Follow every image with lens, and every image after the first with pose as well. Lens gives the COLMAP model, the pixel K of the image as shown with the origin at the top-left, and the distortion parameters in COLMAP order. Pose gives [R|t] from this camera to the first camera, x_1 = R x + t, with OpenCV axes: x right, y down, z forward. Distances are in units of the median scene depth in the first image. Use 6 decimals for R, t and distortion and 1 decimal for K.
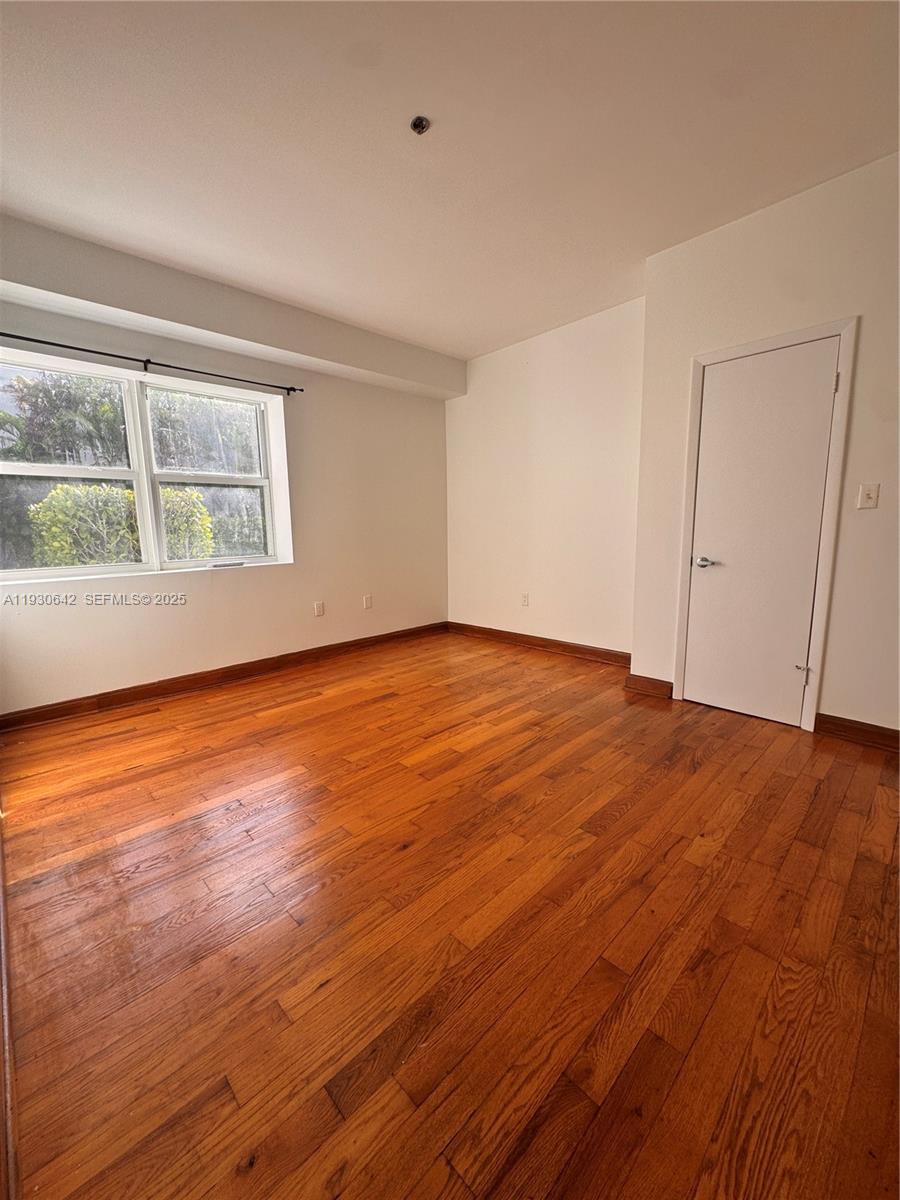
lens RADIAL K [[478.0, 0, 450.4], [0, 478.0, 601.0], [0, 0, 1]] dist [-0.006336, 0.000891]
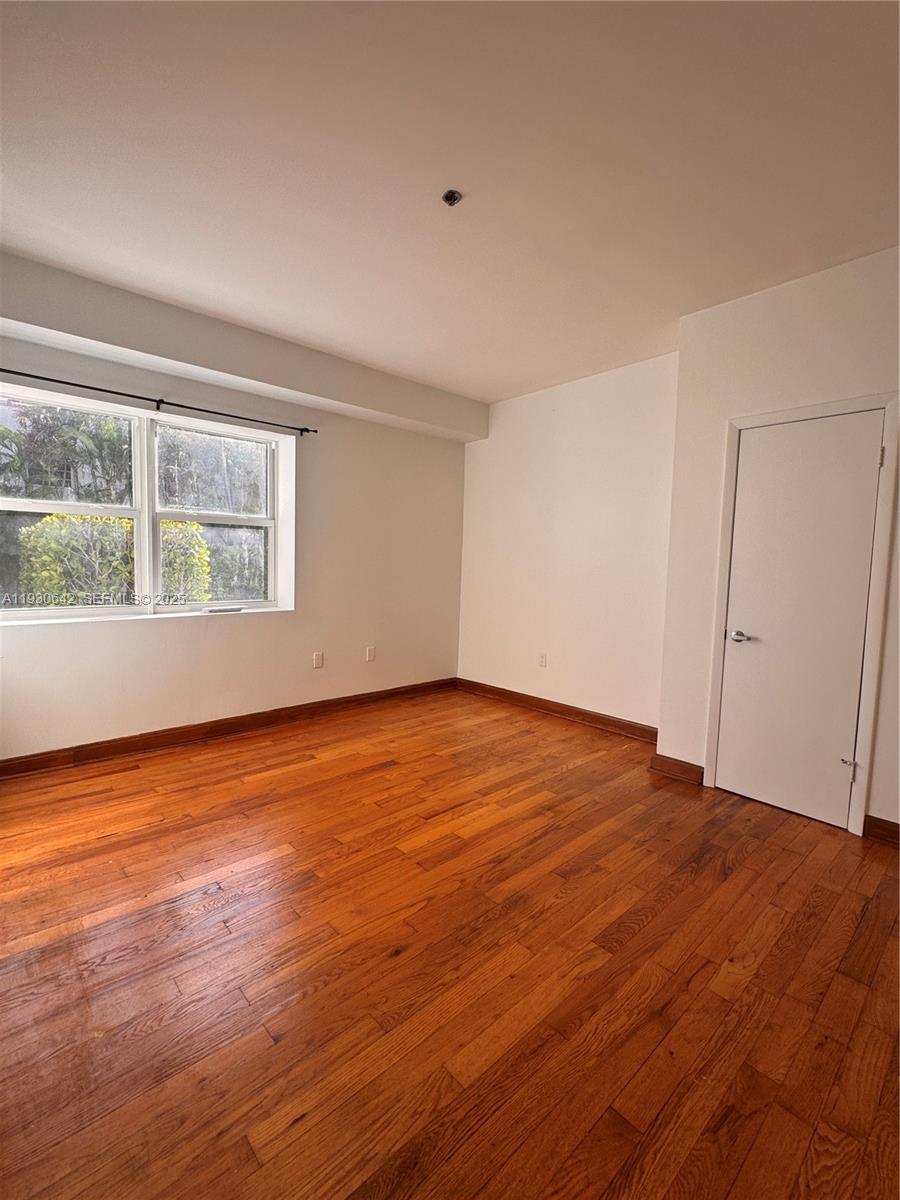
lens RADIAL K [[526.8, 0, 449.6], [0, 526.8, 600.4], [0, 0, 1]] dist [-0.007029, 0.001426]
pose [[0.998593, 0.046322, -0.025801, -0.001001], [-0.048234, 0.995691, -0.079207, -0.054335], [0.022021, 0.080340, 0.996524, -0.029305]]
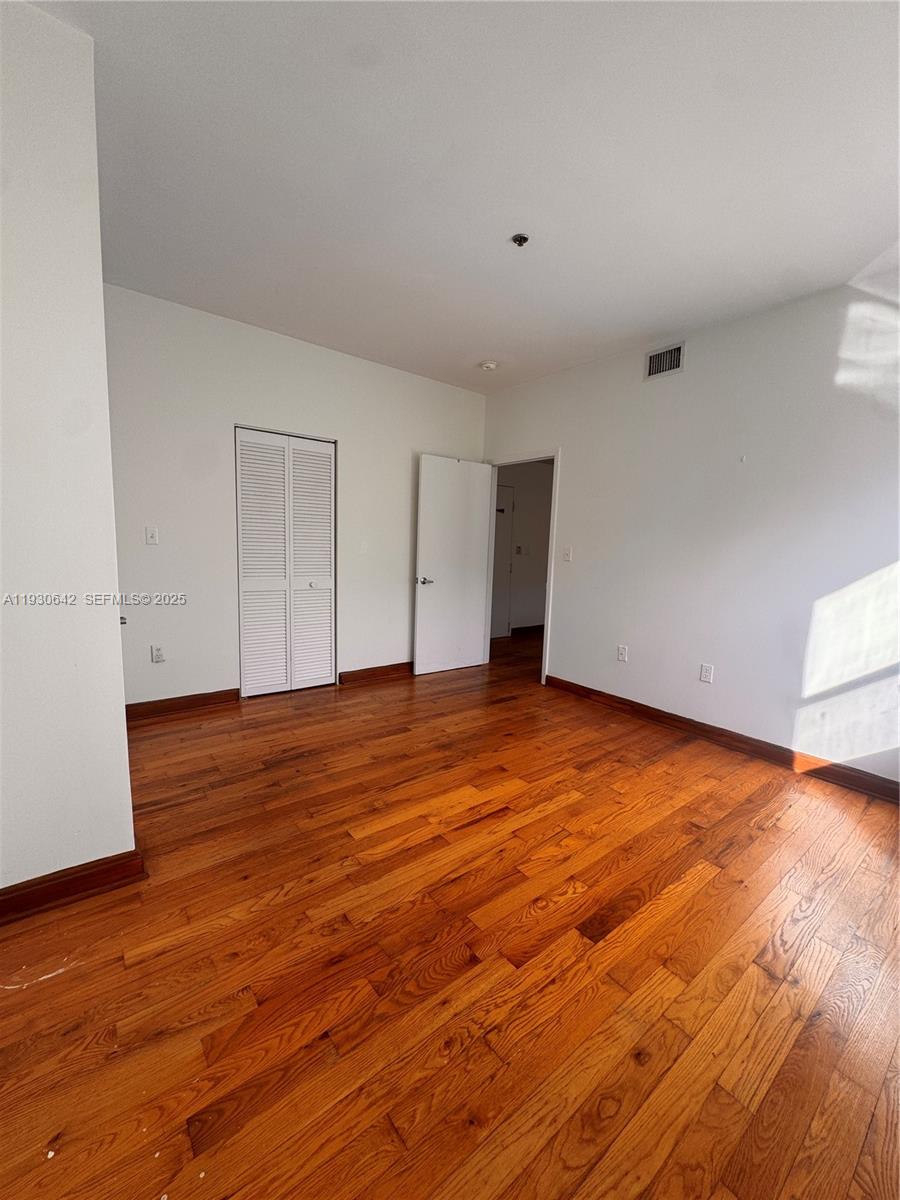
lens RADIAL K [[478.0, 0, 449.7], [0, 478.0, 601.0], [0, 0, 1]] dist [-0.006336, 0.000891]
pose [[-0.994764, -0.027725, 0.098369, -0.024939], [0.000053, 0.962359, 0.271780, -0.370258], [-0.102202, 0.270362, -0.957319, 1.997436]]
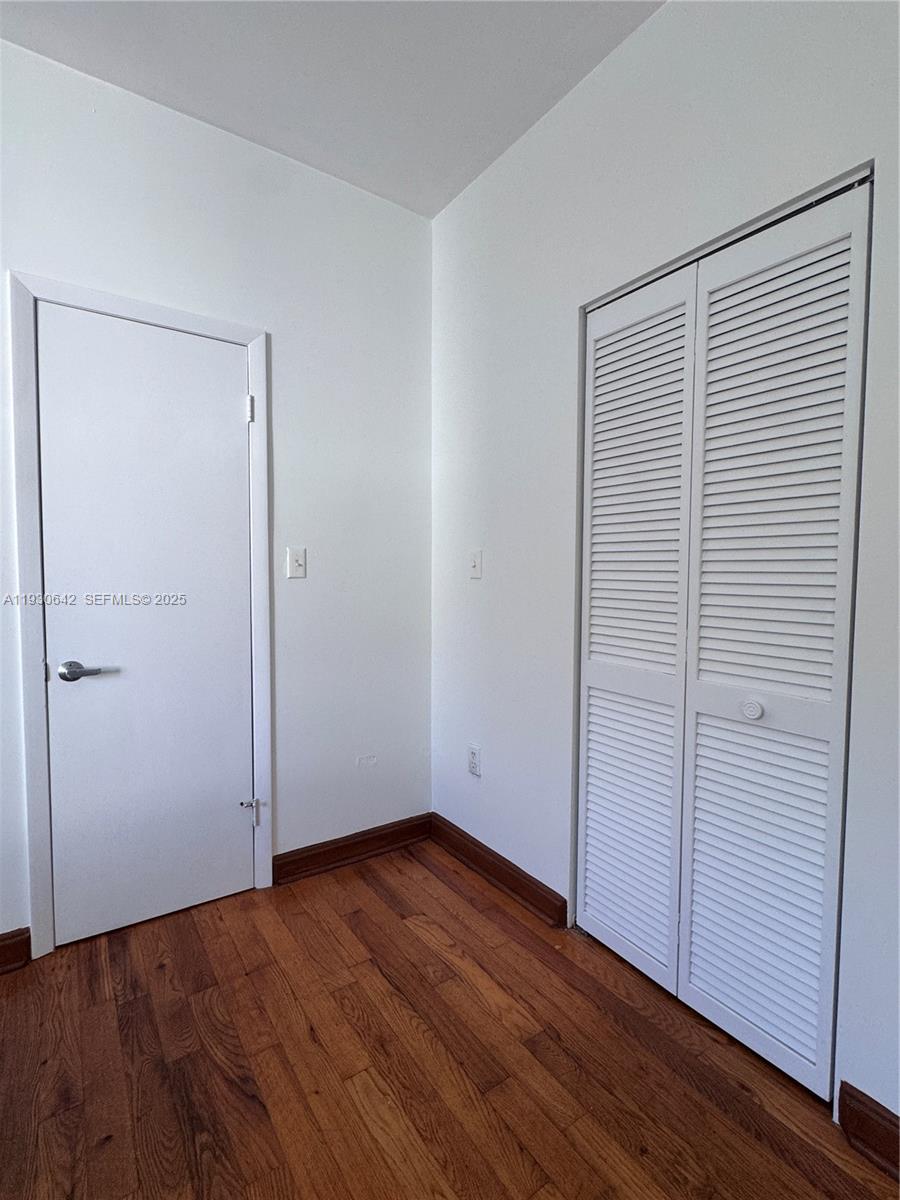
lens RADIAL K [[558.8, 0, 451.2], [0, 558.8, 601.9], [0, 0, 1]] dist [-0.011279, 0.001004]
pose [[0.158226, -0.036534, 0.986727, -0.002577], [0.143337, 0.989580, 0.013655, -0.132045], [-0.976944, 0.139273, 0.161814, 0.606643]]
